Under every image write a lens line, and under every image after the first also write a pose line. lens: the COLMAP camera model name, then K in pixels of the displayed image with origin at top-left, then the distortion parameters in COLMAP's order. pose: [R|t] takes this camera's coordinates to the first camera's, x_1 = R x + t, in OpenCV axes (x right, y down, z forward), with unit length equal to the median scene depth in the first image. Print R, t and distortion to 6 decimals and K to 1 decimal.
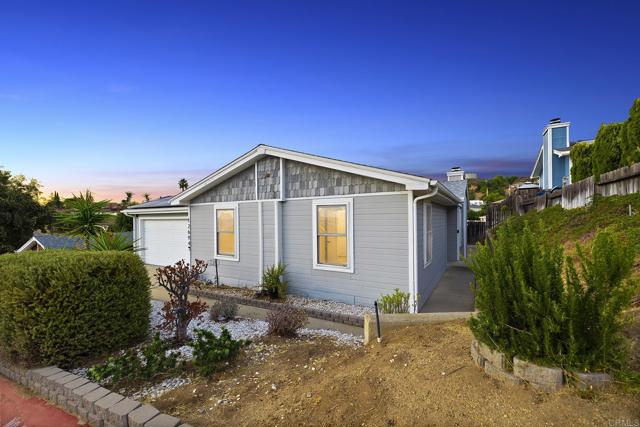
lens RADIAL K [[269.0, 0, 320.0], [0, 269.0, 213.5], [0, 0, 1]] dist [0.001466, 0.000080]
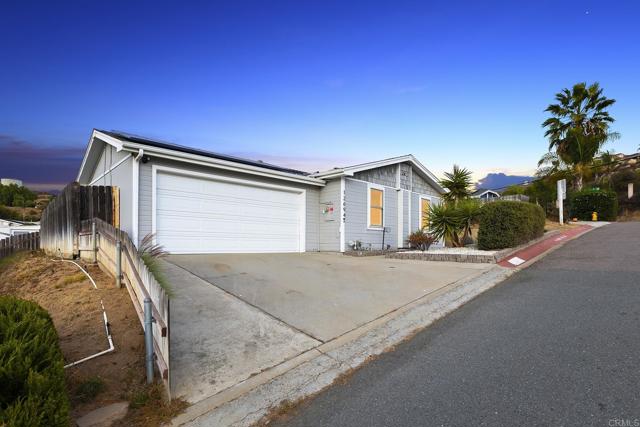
lens RADIAL K [[329.1, 0, 320.0], [0, 329.1, 213.5], [0, 0, 1]] dist [0.001684, 0.000111]
pose [[0.288156, 0.108697, 0.951394, -2.215548], [-0.028114, 0.994069, -0.105058, 0.312131], [-0.957171, 0.003526, 0.289503, 0.947465]]
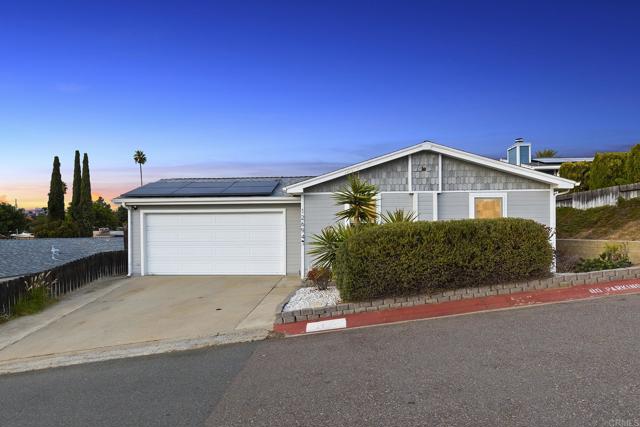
lens RADIAL K [[369.1, 0, 321.0], [0, 369.1, 234.4], [0, 0, 1]] dist [0.002040, 0.000480]
pose [[0.896058, 0.000339, 0.443937, -1.274125], [-0.010814, 0.999720, 0.021064, 0.099669], [-0.443805, -0.023676, 0.895810, -0.168259]]
